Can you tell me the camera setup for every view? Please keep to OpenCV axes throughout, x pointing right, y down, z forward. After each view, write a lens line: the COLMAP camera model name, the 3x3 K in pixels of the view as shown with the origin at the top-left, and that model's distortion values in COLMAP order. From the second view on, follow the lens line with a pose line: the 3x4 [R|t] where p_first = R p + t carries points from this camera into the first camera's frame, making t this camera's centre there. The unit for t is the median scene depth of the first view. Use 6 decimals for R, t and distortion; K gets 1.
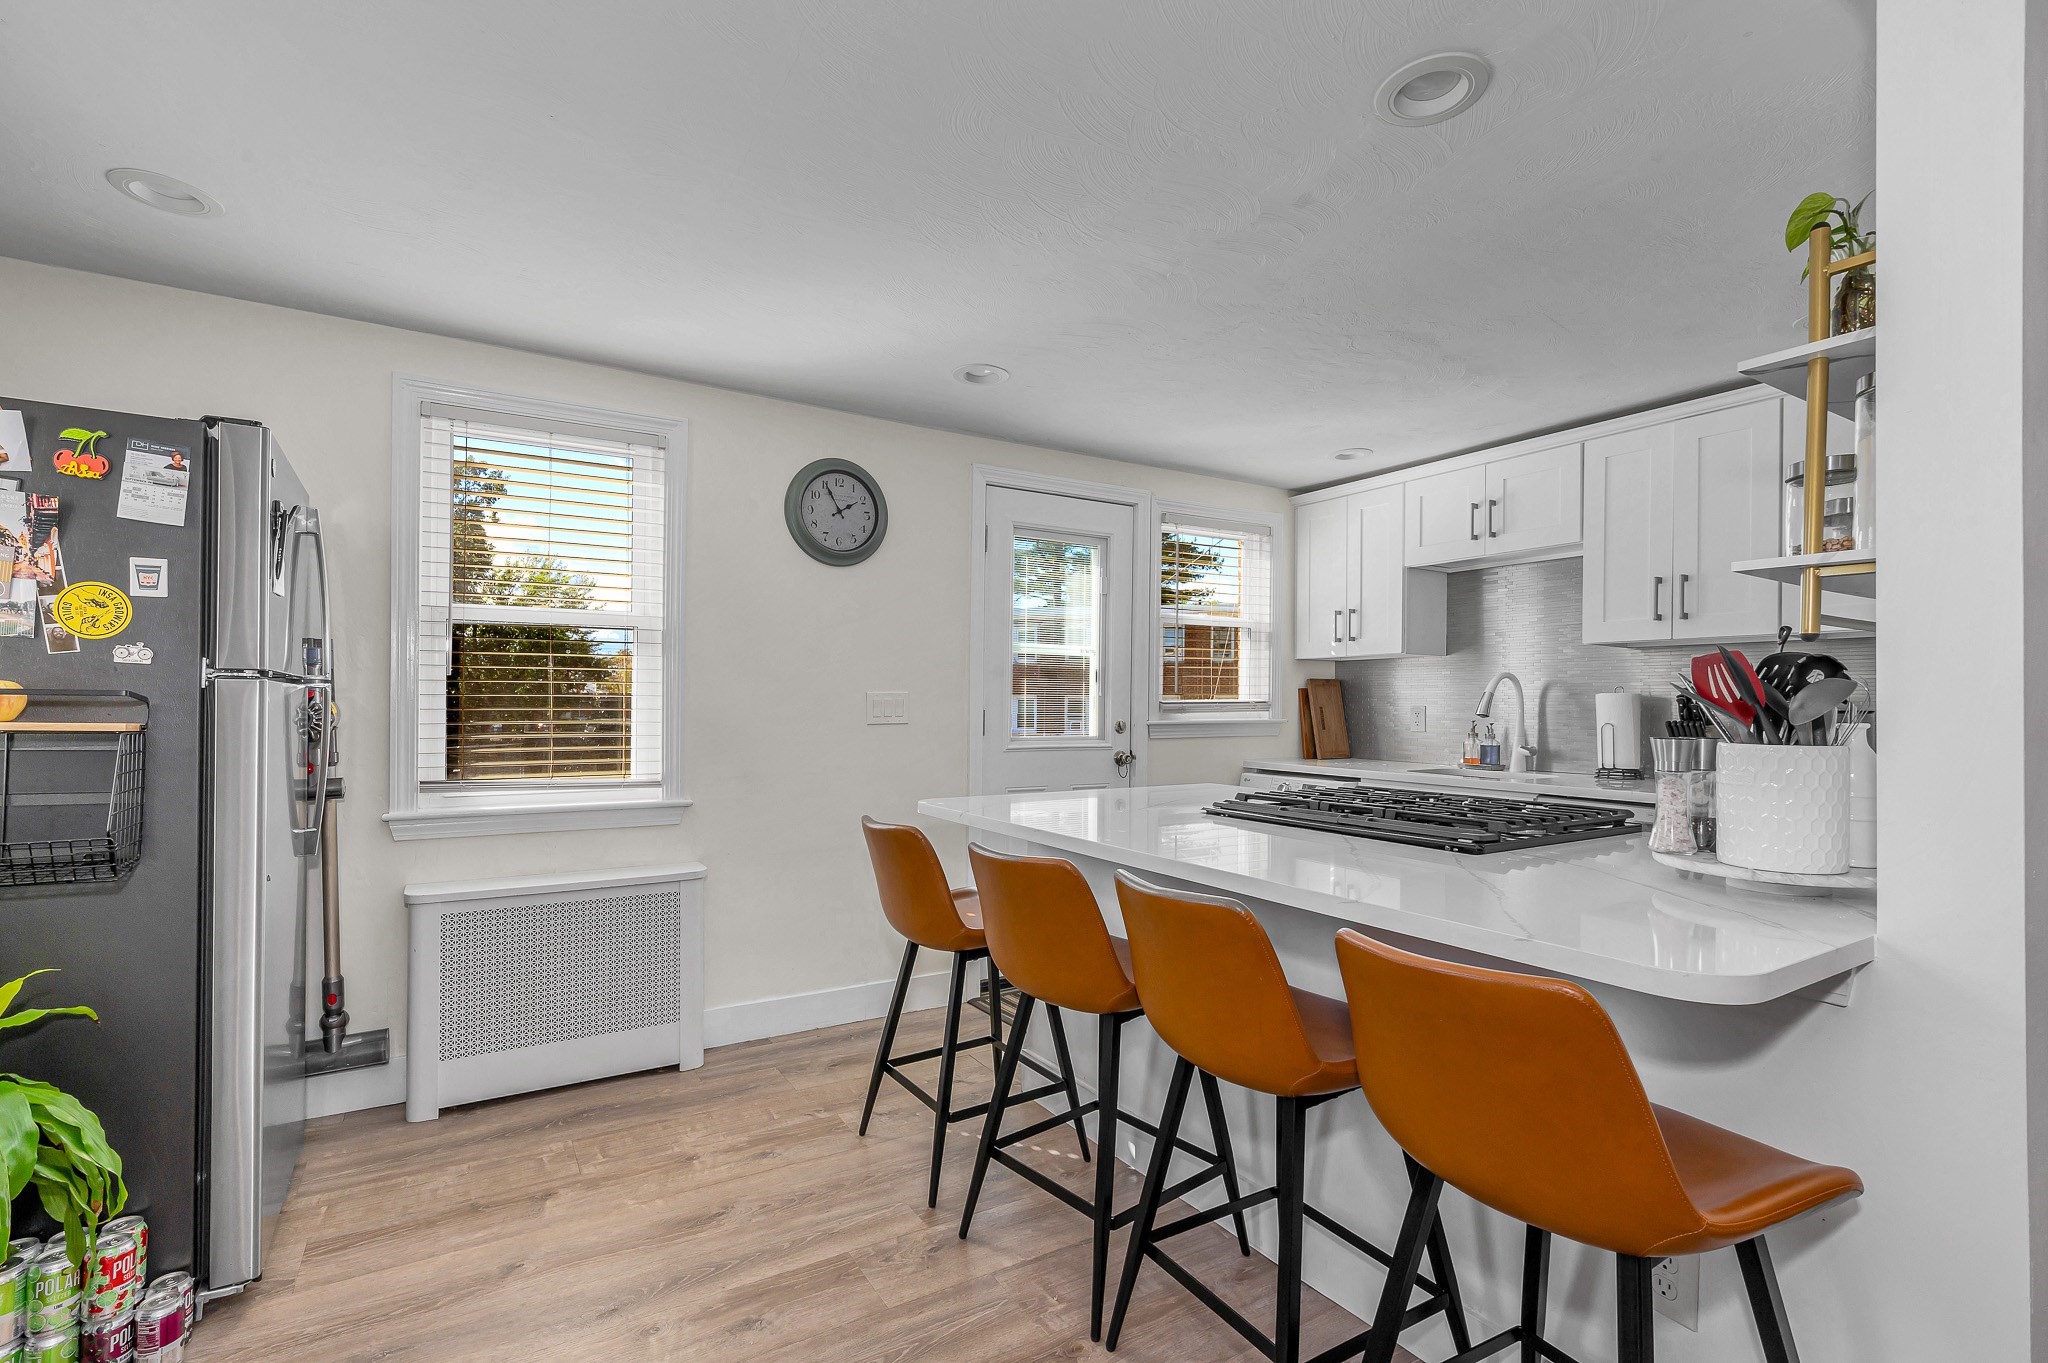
lens RADIAL K [[929.2, 0, 1023.3], [0, 929.2, 699.4], [0, 0, 1]] dist [-0.000940, 0.000484]
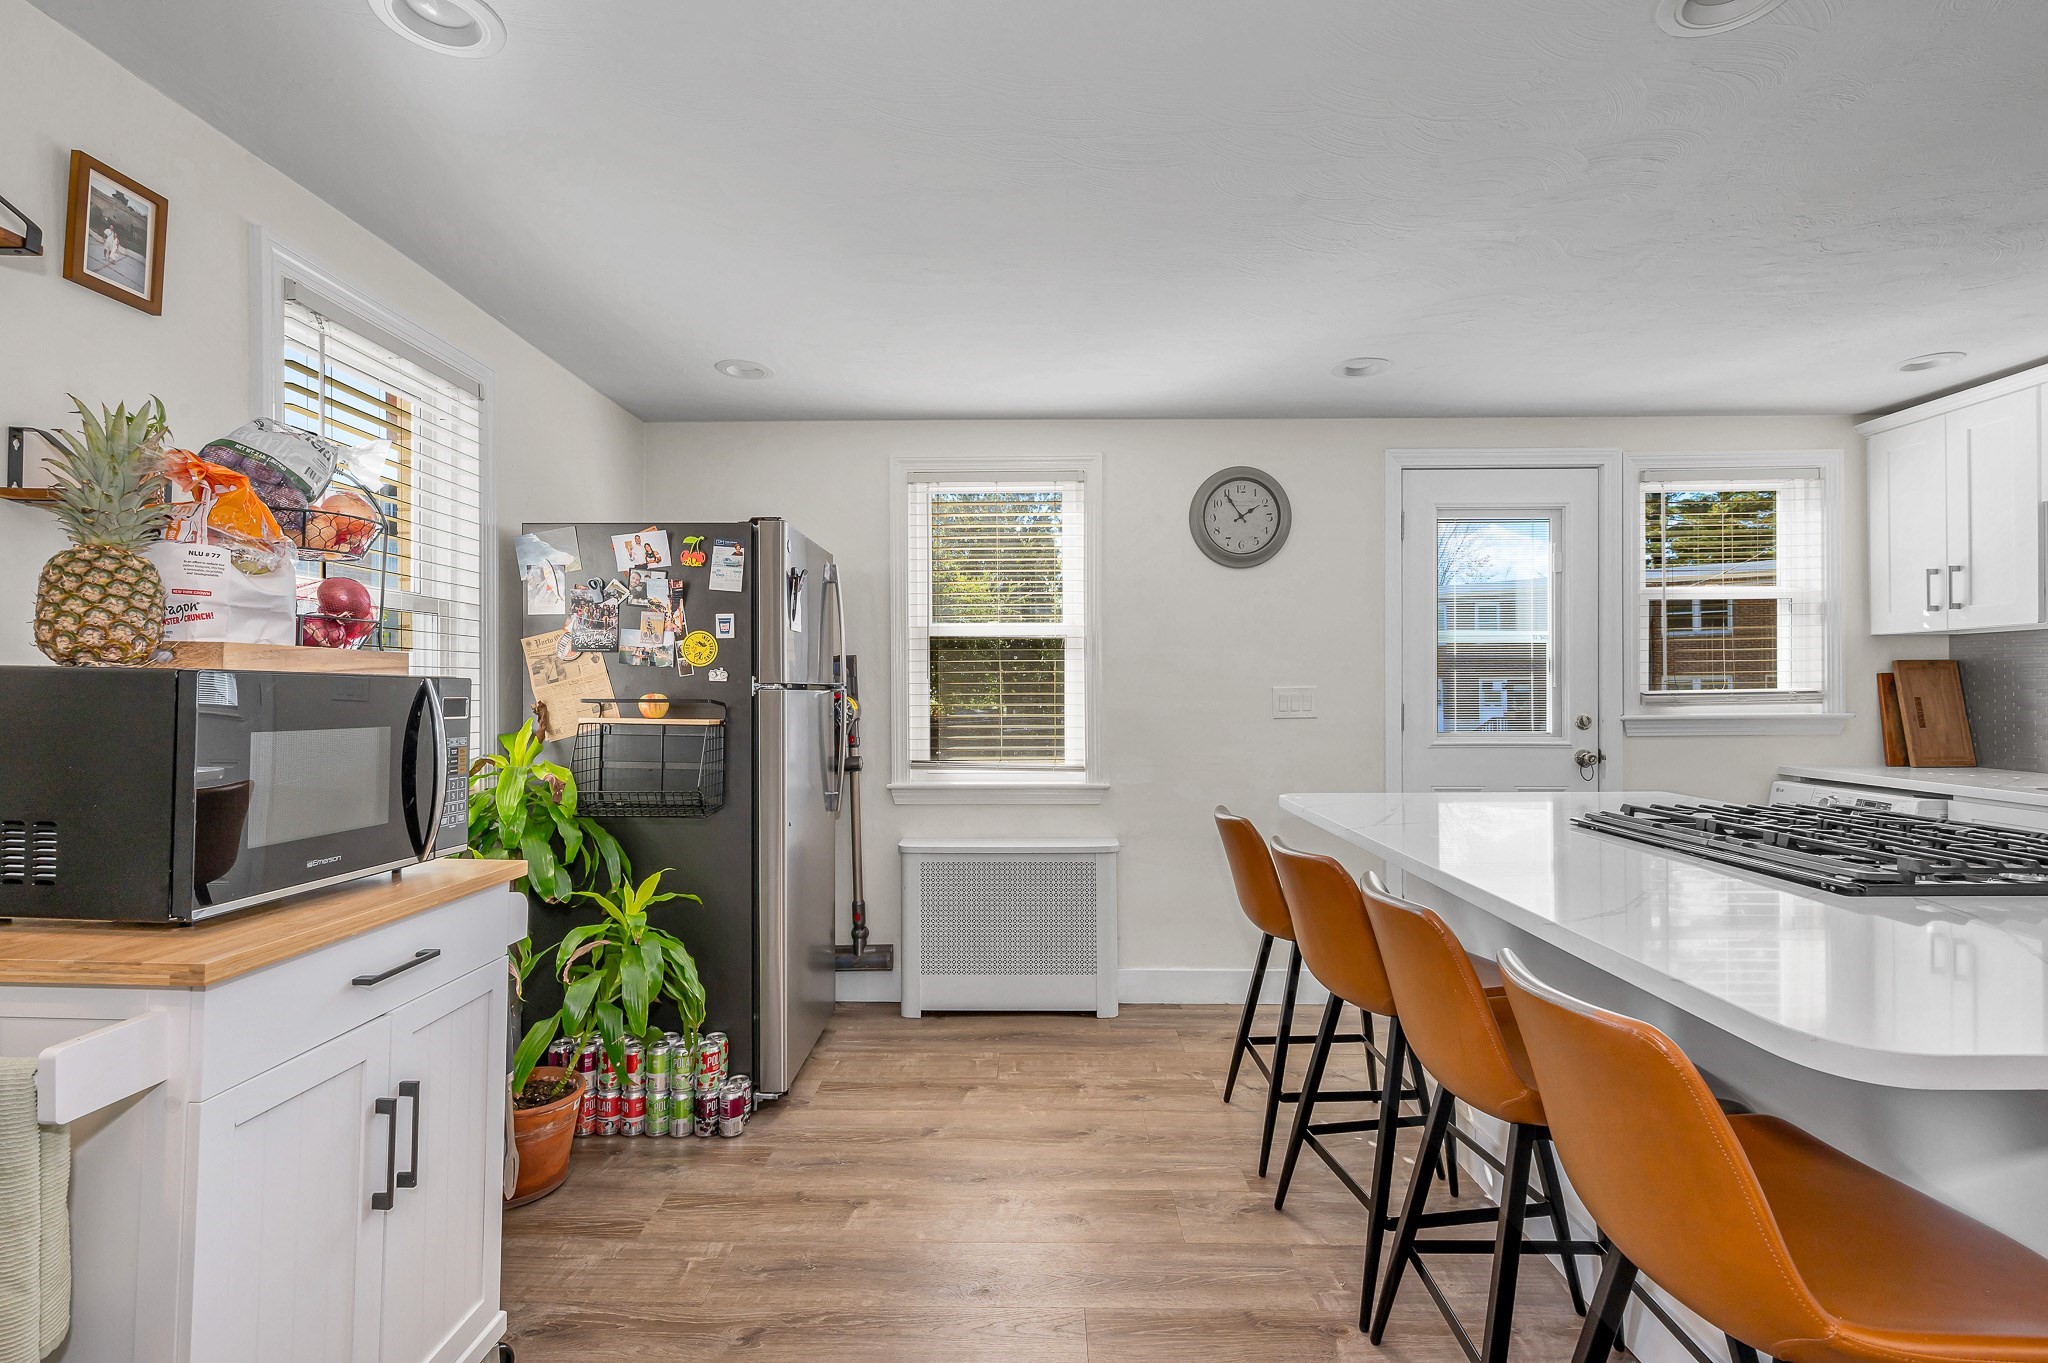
lens RADIAL K [[947.3, 0, 1029.1], [0, 947.3, 684.1], [0, 0, 1]] dist [-0.001370, -0.000249]
pose [[0.847180, -0.010360, -0.531205, 0.237053], [0.010576, 0.999941, -0.002633, -0.016818], [0.531201, -0.003387, 0.847239, -0.055721]]
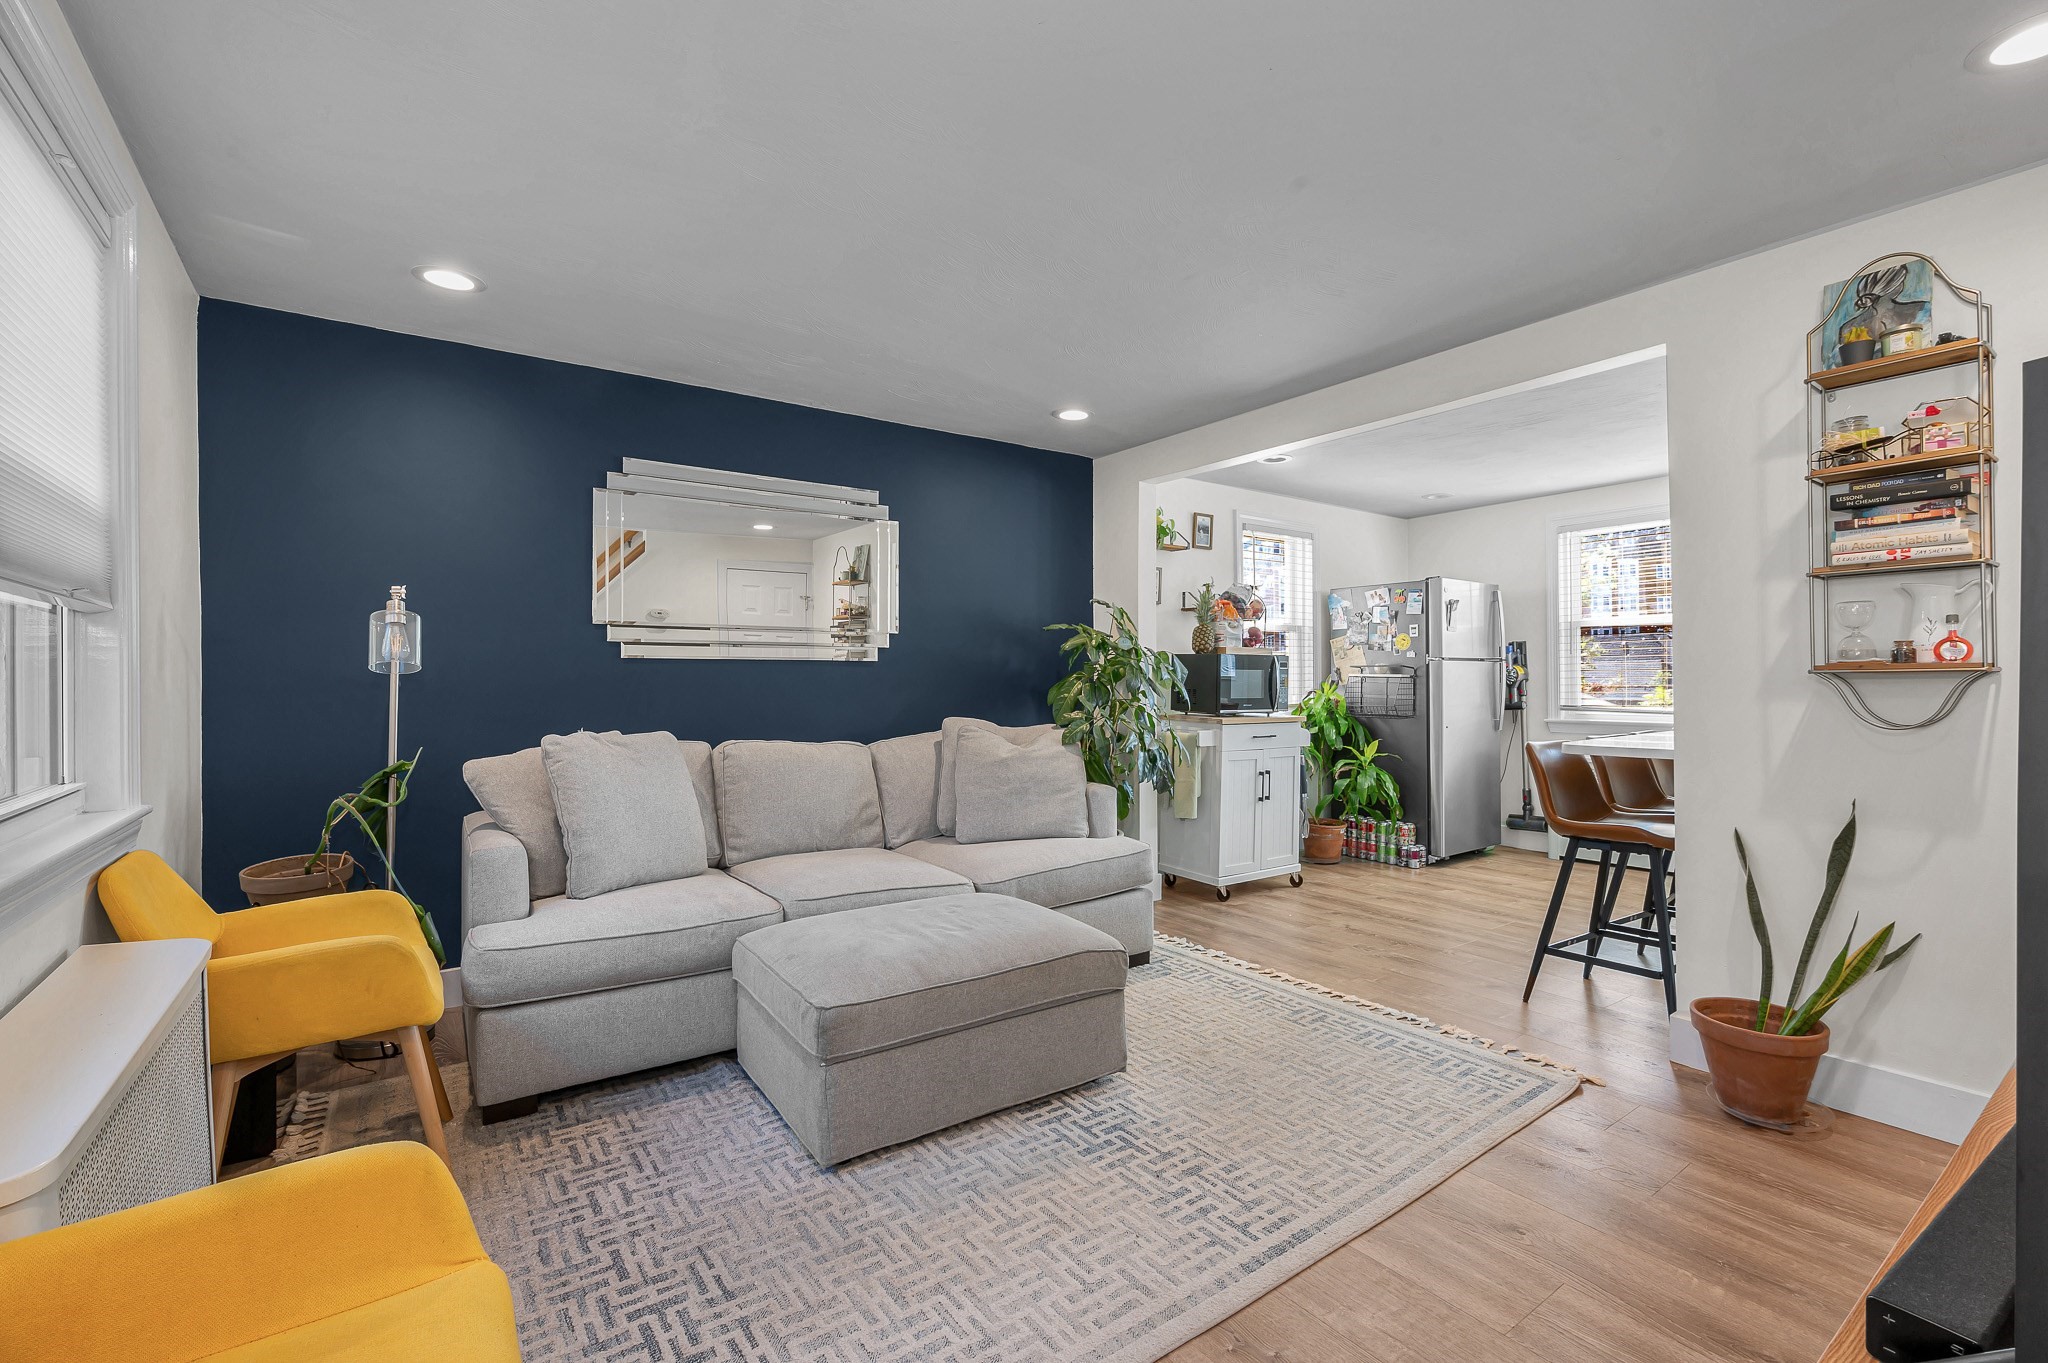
lens RADIAL K [[890.7, 0, 1032.2], [0, 890.7, 679.7], [0, 0, 1]] dist [-0.000658, -0.000080]
pose [[0.079778, -0.006837, -0.996789, 1.469618], [0.011346, 0.999918, -0.005950, 0.032176], [0.996748, -0.010835, 0.079849, -0.422300]]
